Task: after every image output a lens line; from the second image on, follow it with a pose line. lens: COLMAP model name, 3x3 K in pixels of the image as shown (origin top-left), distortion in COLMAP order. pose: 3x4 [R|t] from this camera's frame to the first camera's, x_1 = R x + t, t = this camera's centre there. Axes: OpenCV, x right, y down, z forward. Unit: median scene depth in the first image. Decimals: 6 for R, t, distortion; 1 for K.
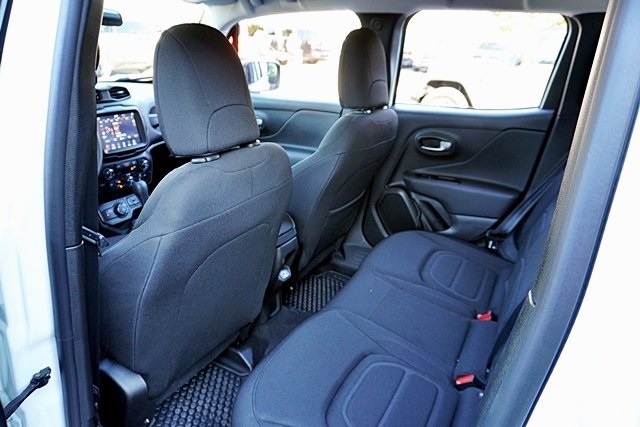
lens RADIAL K [[428.4, 0, 320.1], [0, 428.4, 213.7], [0, 0, 1]] dist [-0.044582, 0.031846]
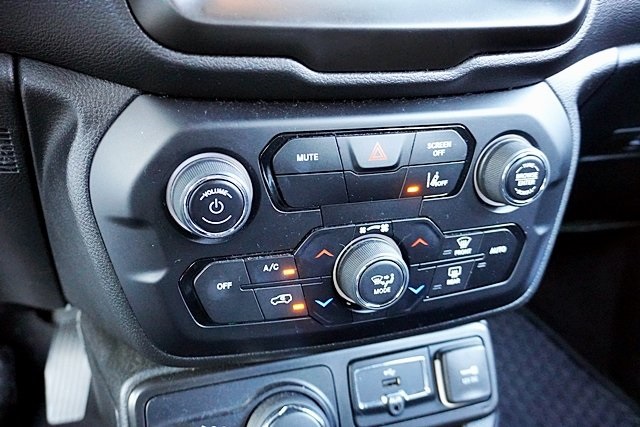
lens RADIAL K [[604.1, 0, 314.1], [0, 604.1, 209.9], [0, 0, 1]] dist [-0.017209, 0.000000]
pose [[0.734943, 0.221127, -0.641063, -0.283256], [-0.246668, 0.967756, 0.051025, -0.083740], [0.631675, 0.120629, 0.765790, 0.689709]]
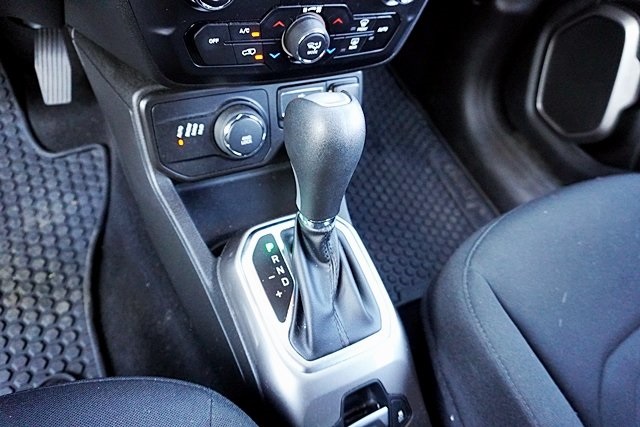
lens RADIAL K [[428.4, 0, 320.9], [0, 428.4, 212.8], [0, 0, 1]] dist [-0.044582, 0.031846]
pose [[0.814548, 0.540429, -0.210830, -0.289493], [-0.387390, 0.777282, 0.495743, -0.096417], [0.431788, -0.322133, 0.842490, 0.655857]]
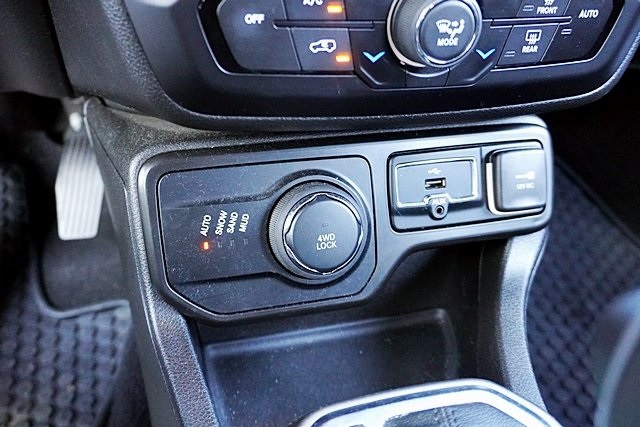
lens RADIAL K [[604.1, 0, 315.7], [0, 604.1, 212.2], [0, 0, 1]] dist [-0.017209, 0.000000]
pose [[0.703889, 0.388071, -0.594930, -0.295823], [-0.293345, 0.921619, 0.254100, -0.052419], [0.646908, -0.004338, 0.762556, 0.707899]]
